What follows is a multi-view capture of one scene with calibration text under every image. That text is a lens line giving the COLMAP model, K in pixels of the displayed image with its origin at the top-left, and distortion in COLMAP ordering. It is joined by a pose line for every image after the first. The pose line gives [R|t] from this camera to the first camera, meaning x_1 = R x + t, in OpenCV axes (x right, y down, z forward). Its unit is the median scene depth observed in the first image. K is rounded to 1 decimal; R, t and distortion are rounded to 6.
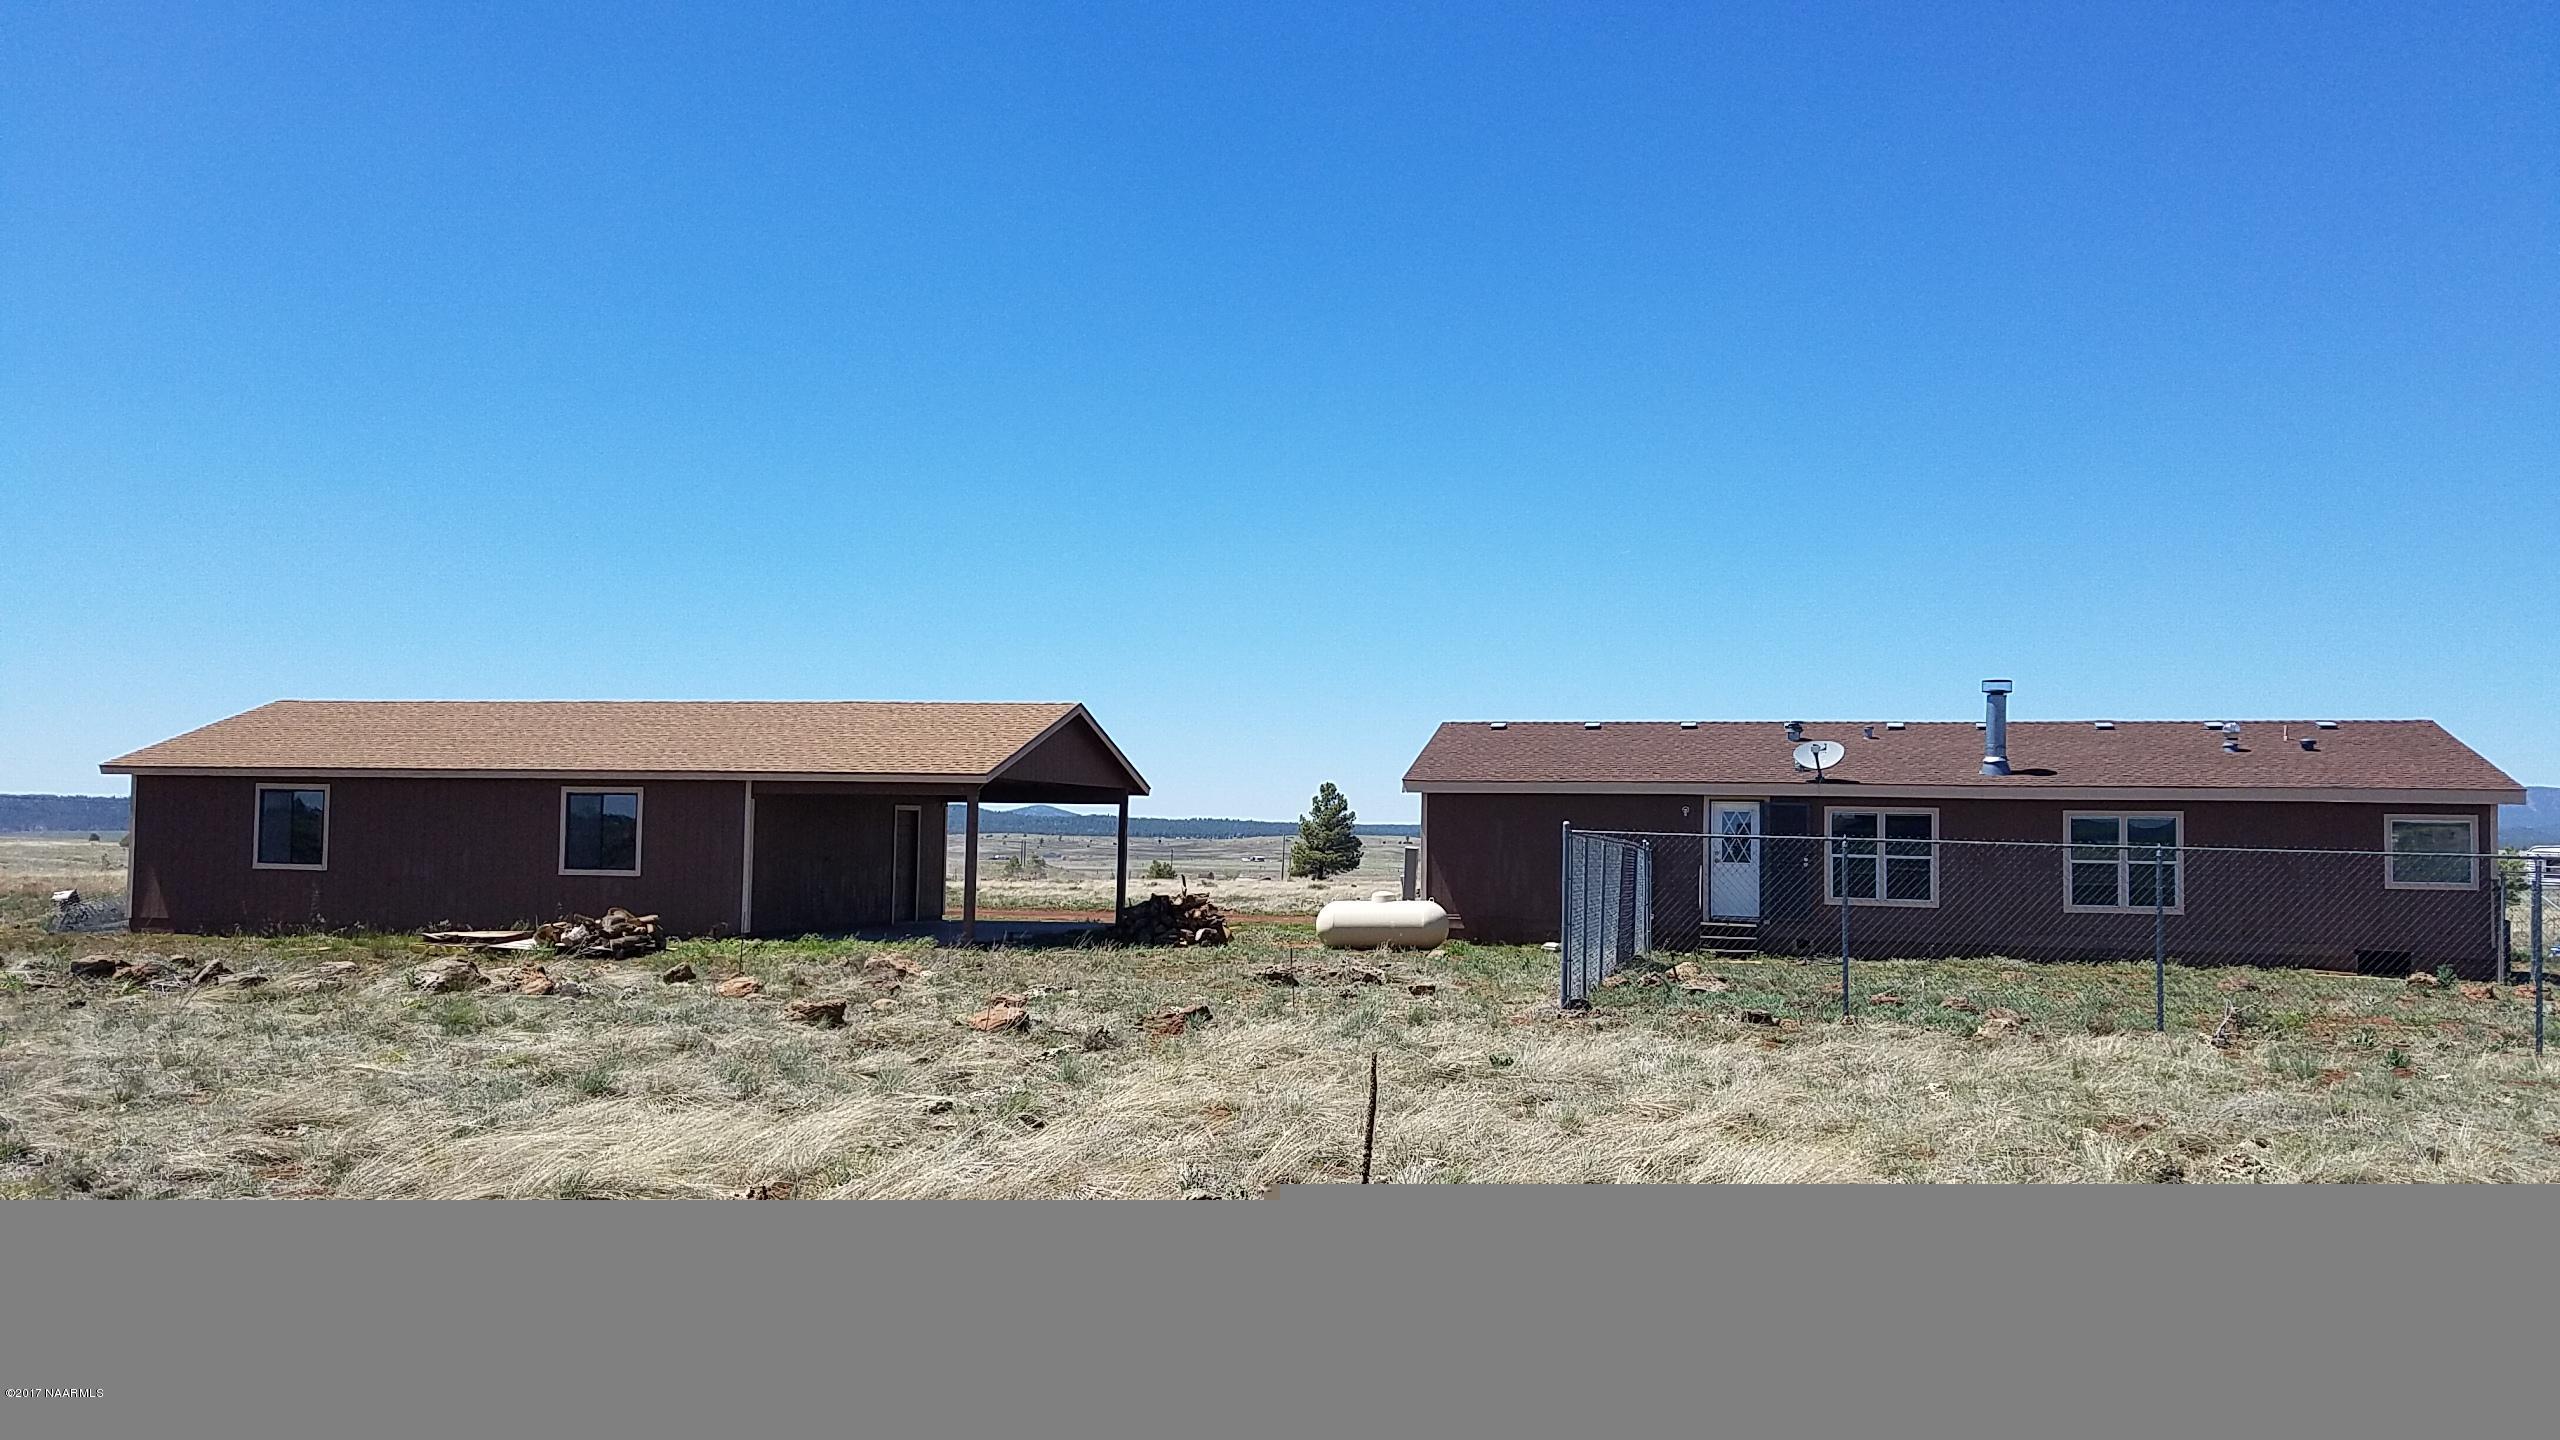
lens RADIAL K [[1919.8, 0, 1267.9], [0, 1919.8, 752.7], [0, 0, 1]] dist [0.266491, -0.420387]
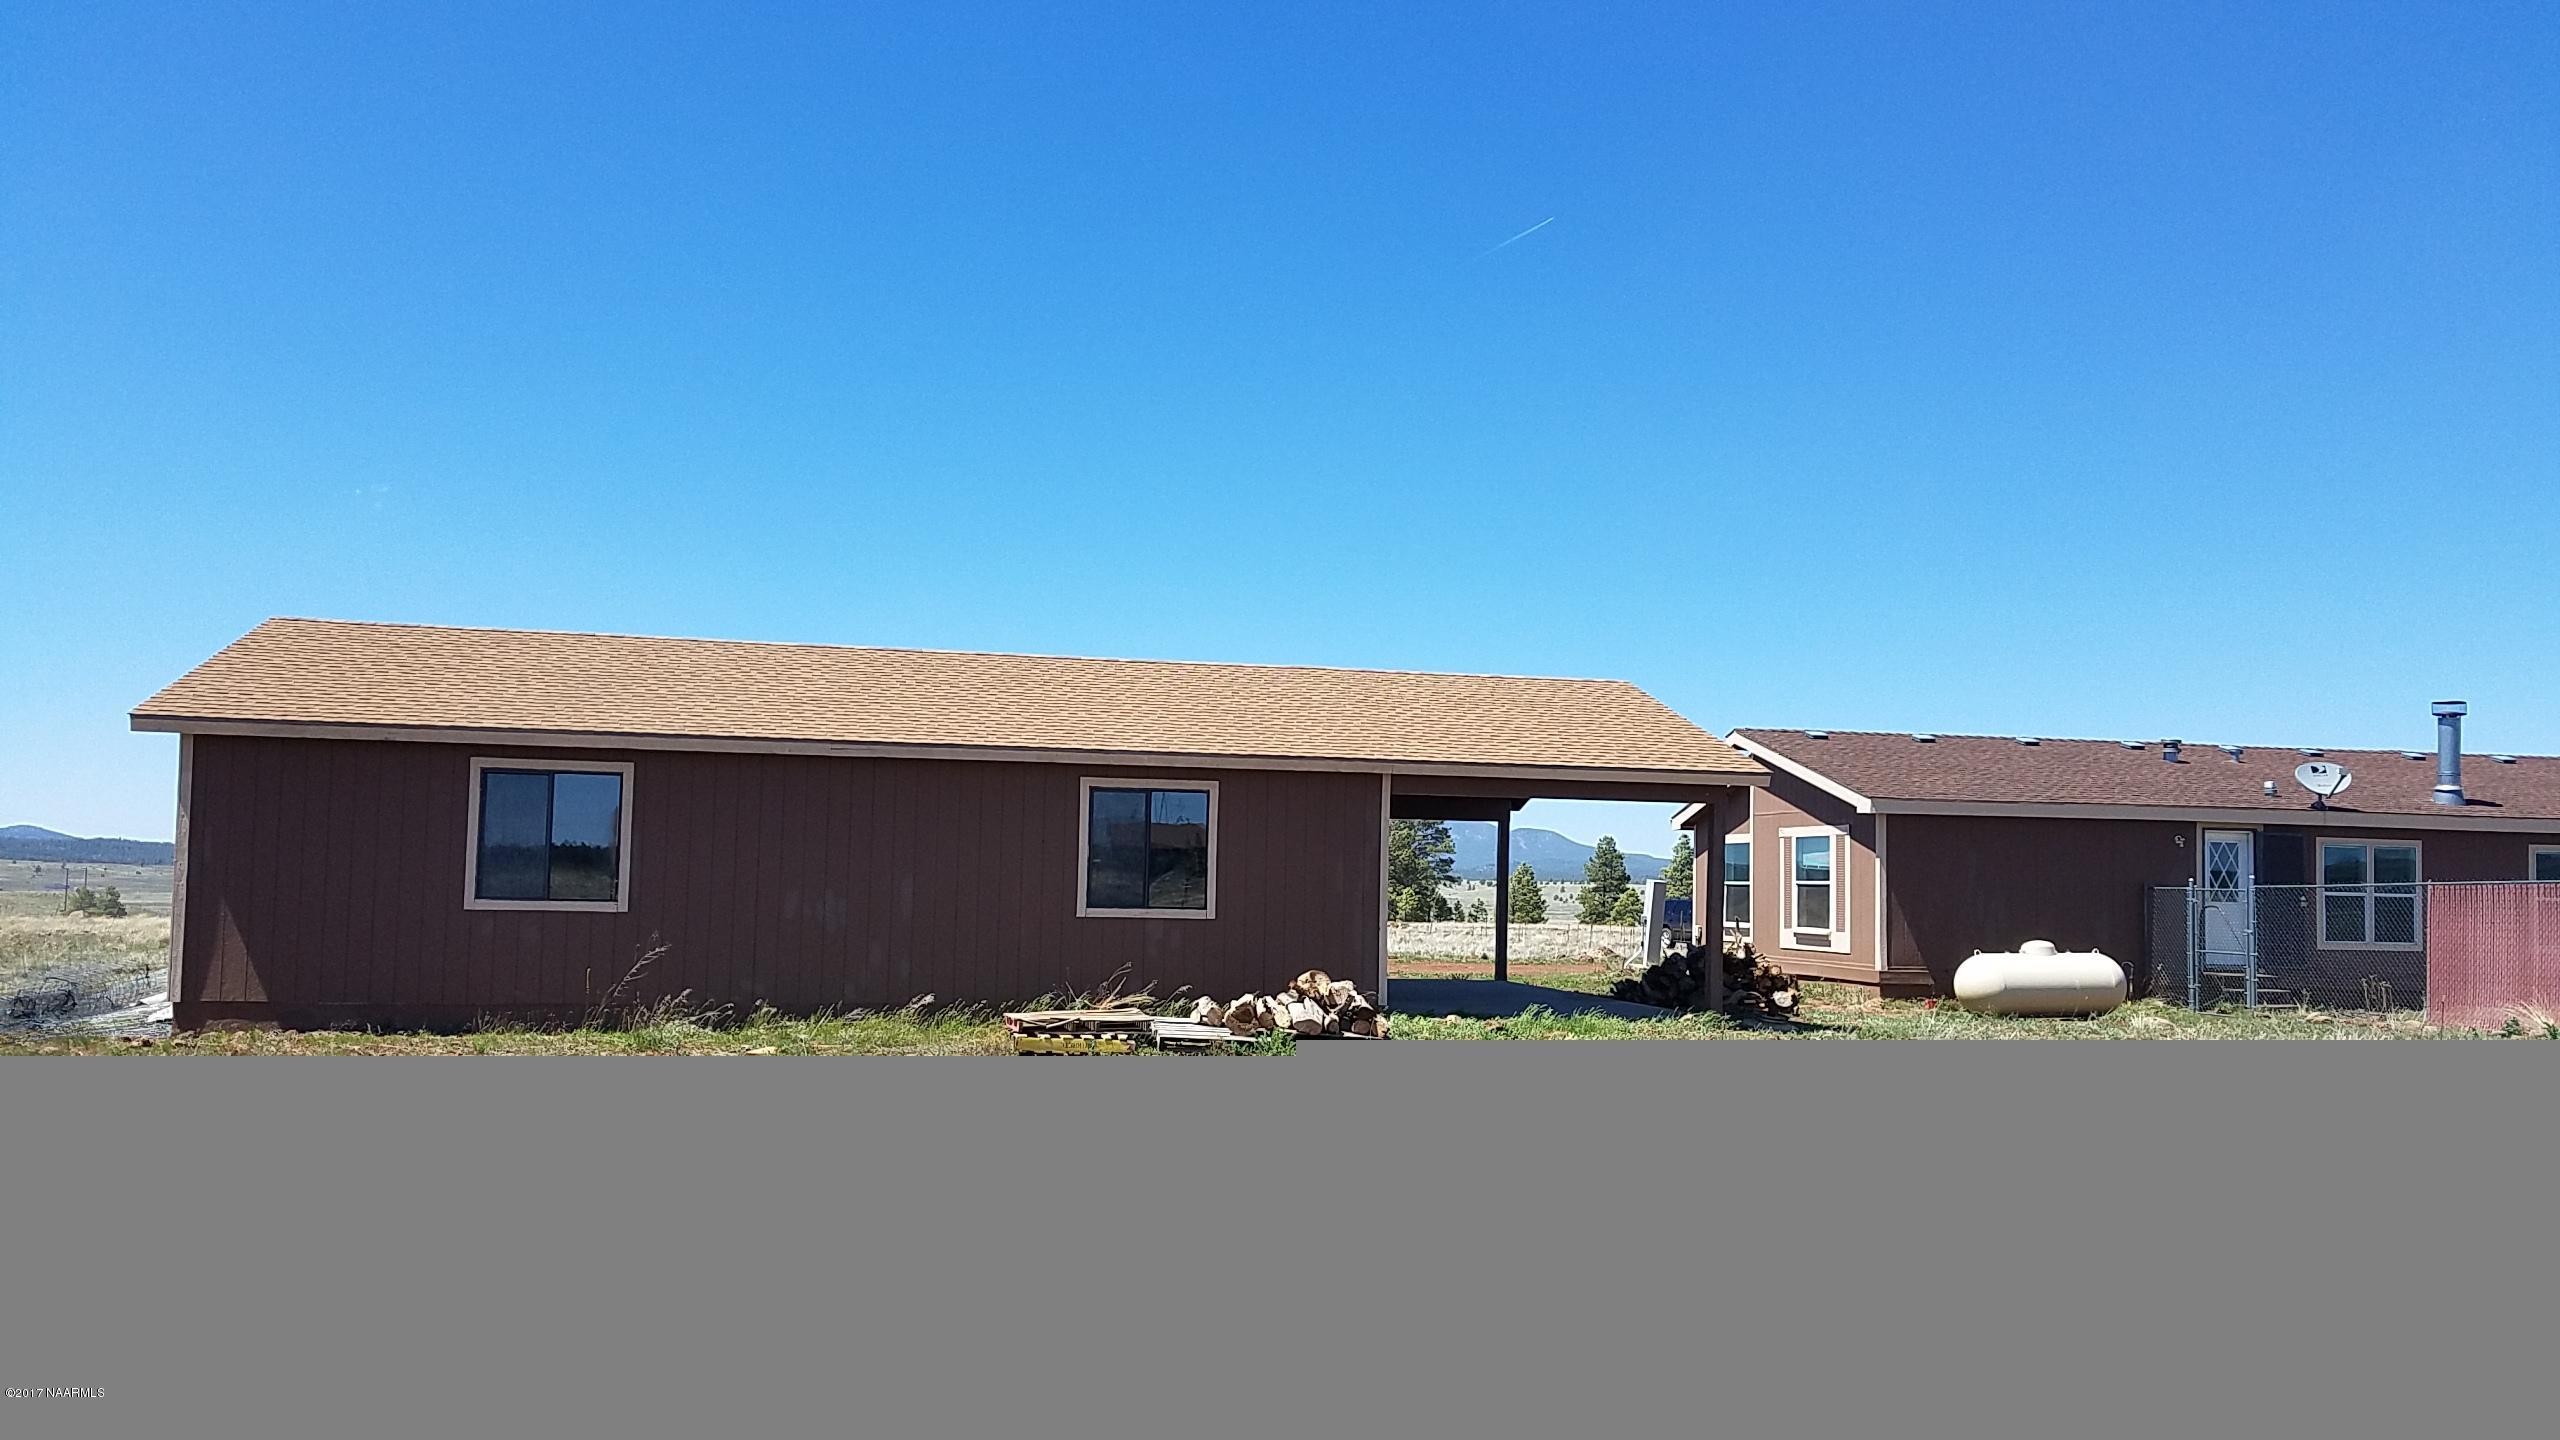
lens RADIAL K [[1919.8, 0, 1267.9], [0, 1919.8, 752.7], [0, 0, 1]] dist [0.266491, -0.420387]
pose [[0.907099, 0.031039, 0.419771, -0.523820], [-0.028422, 0.999518, -0.012489, 0.014367], [-0.419956, -0.000602, 0.907544, 0.389778]]
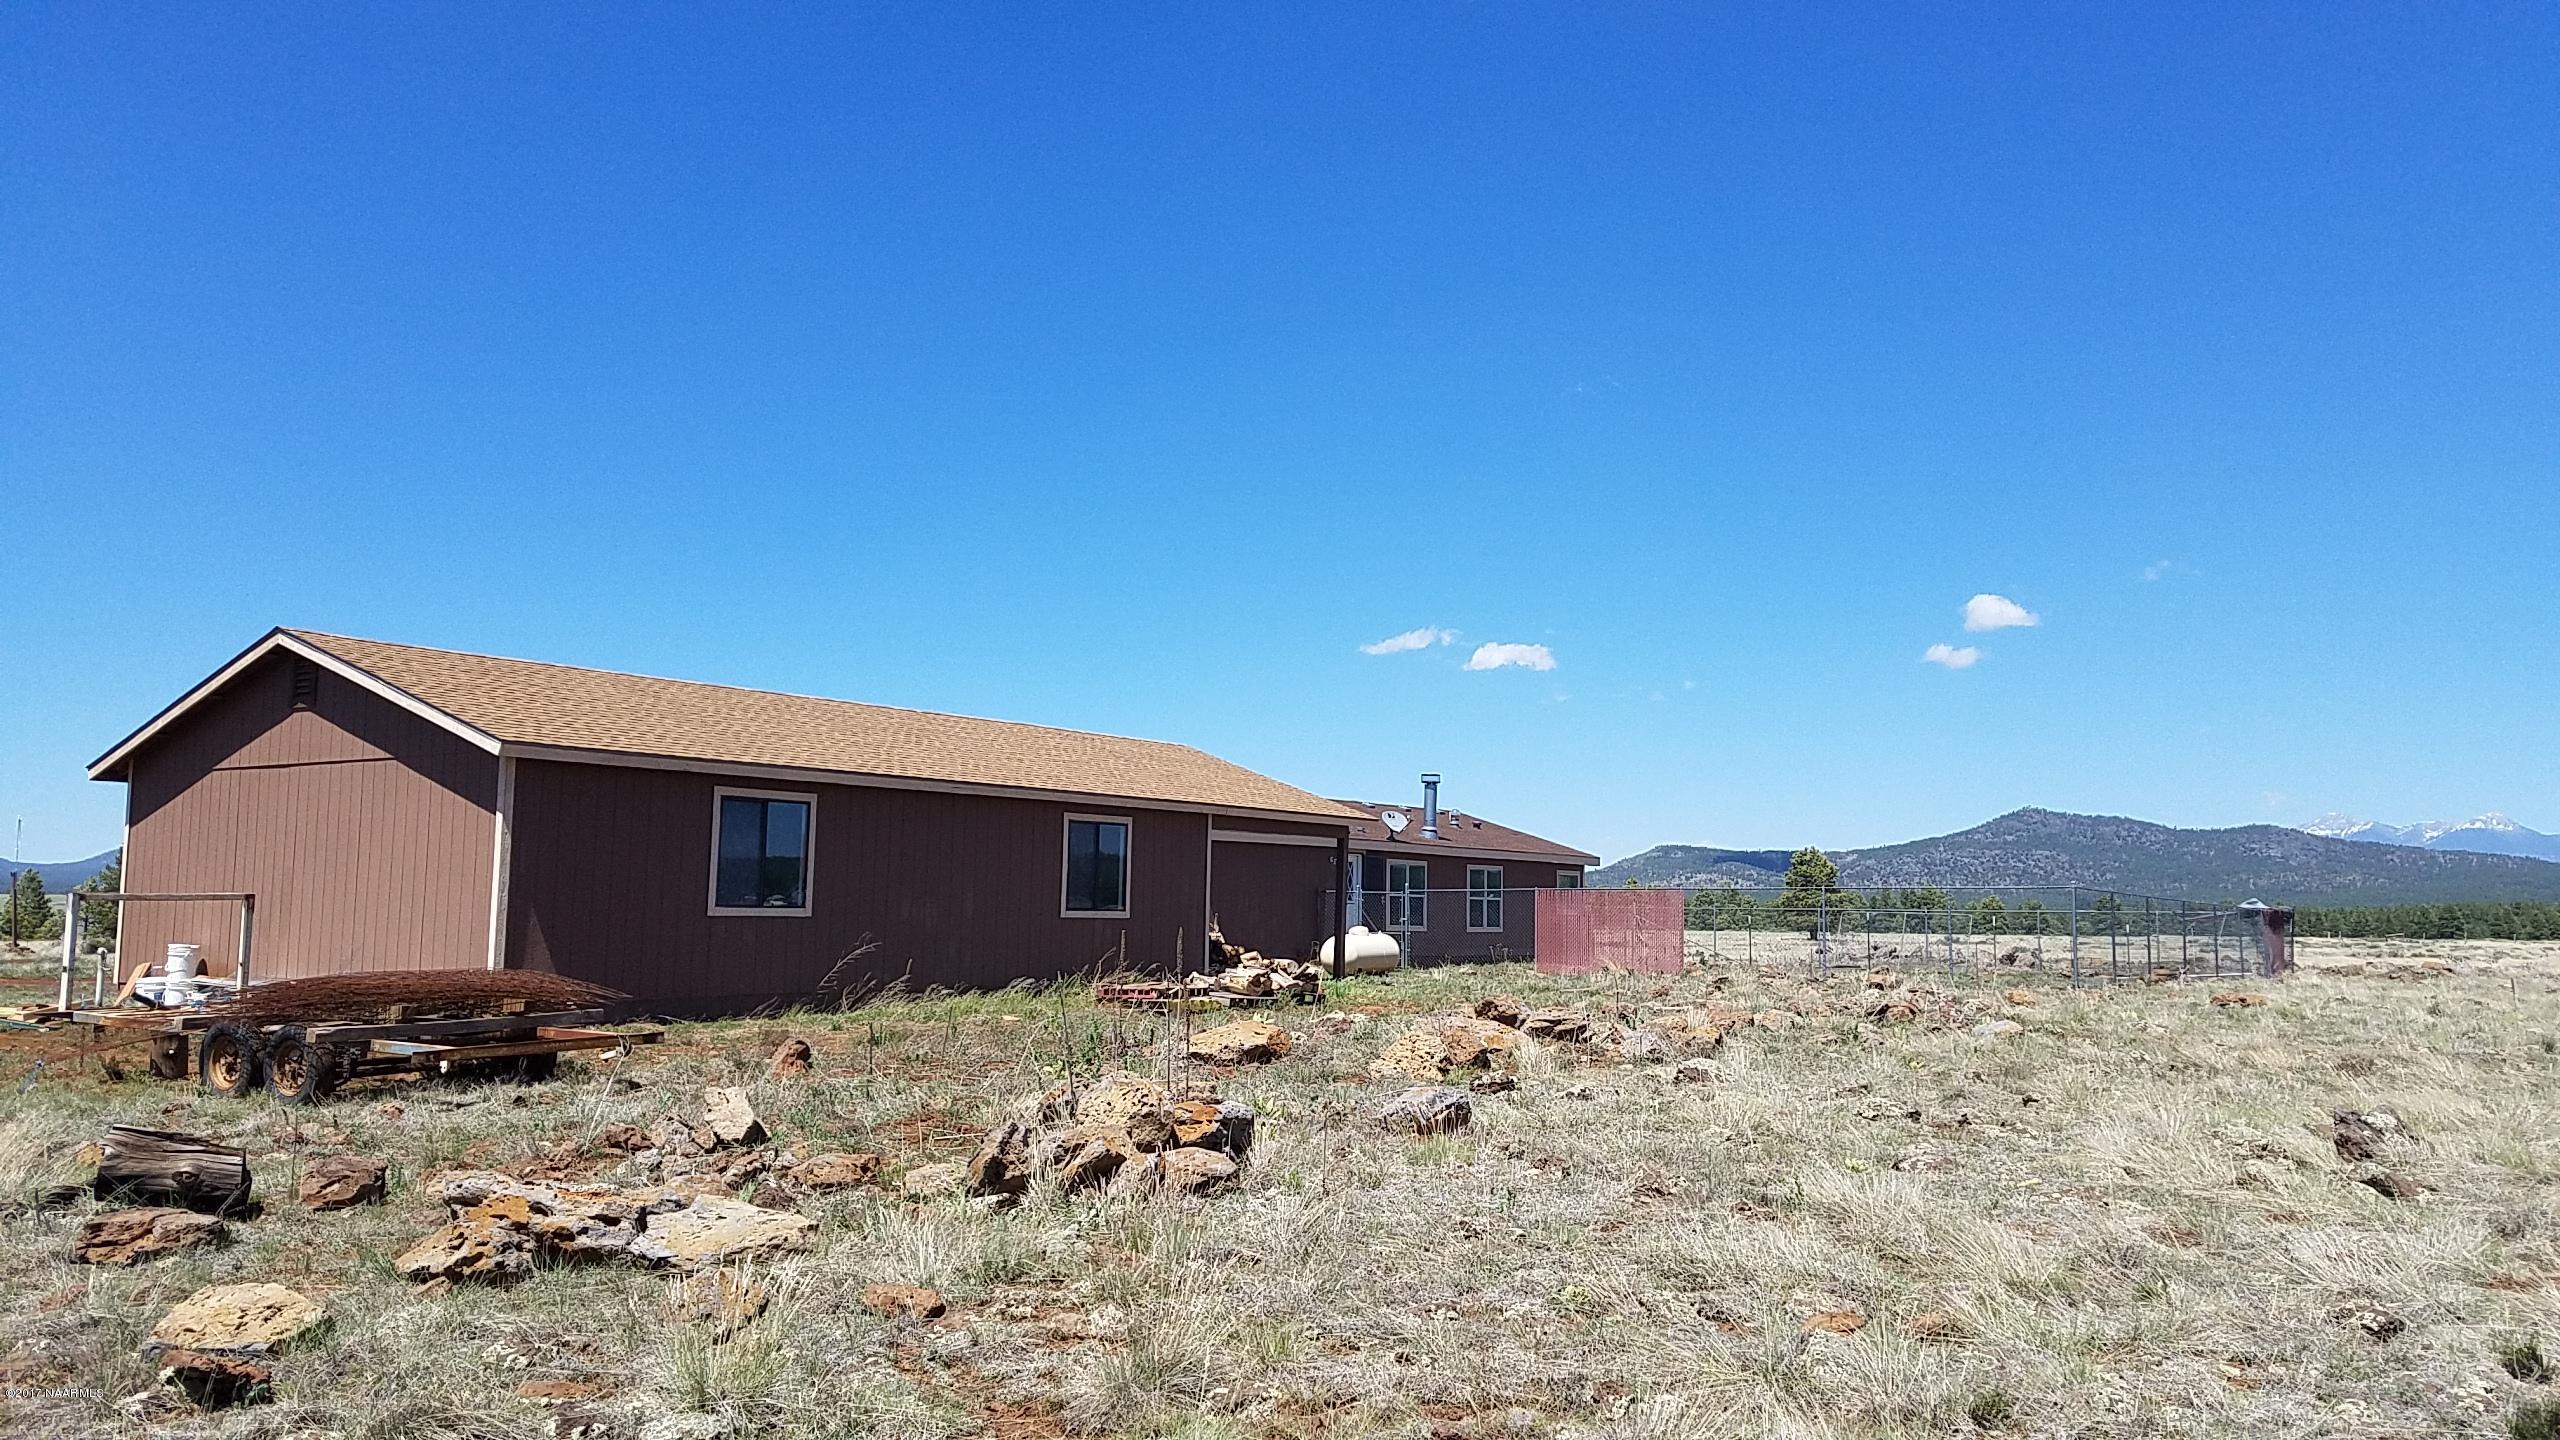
lens RADIAL K [[1919.8, 0, 1267.9], [0, 1919.8, 752.7], [0, 0, 1]] dist [0.266491, -0.420387]
pose [[0.383542, 0.067508, 0.921053, -1.005130], [-0.046680, 0.997467, -0.053670, 0.029691], [-0.922343, -0.022410, 0.385722, 0.565021]]
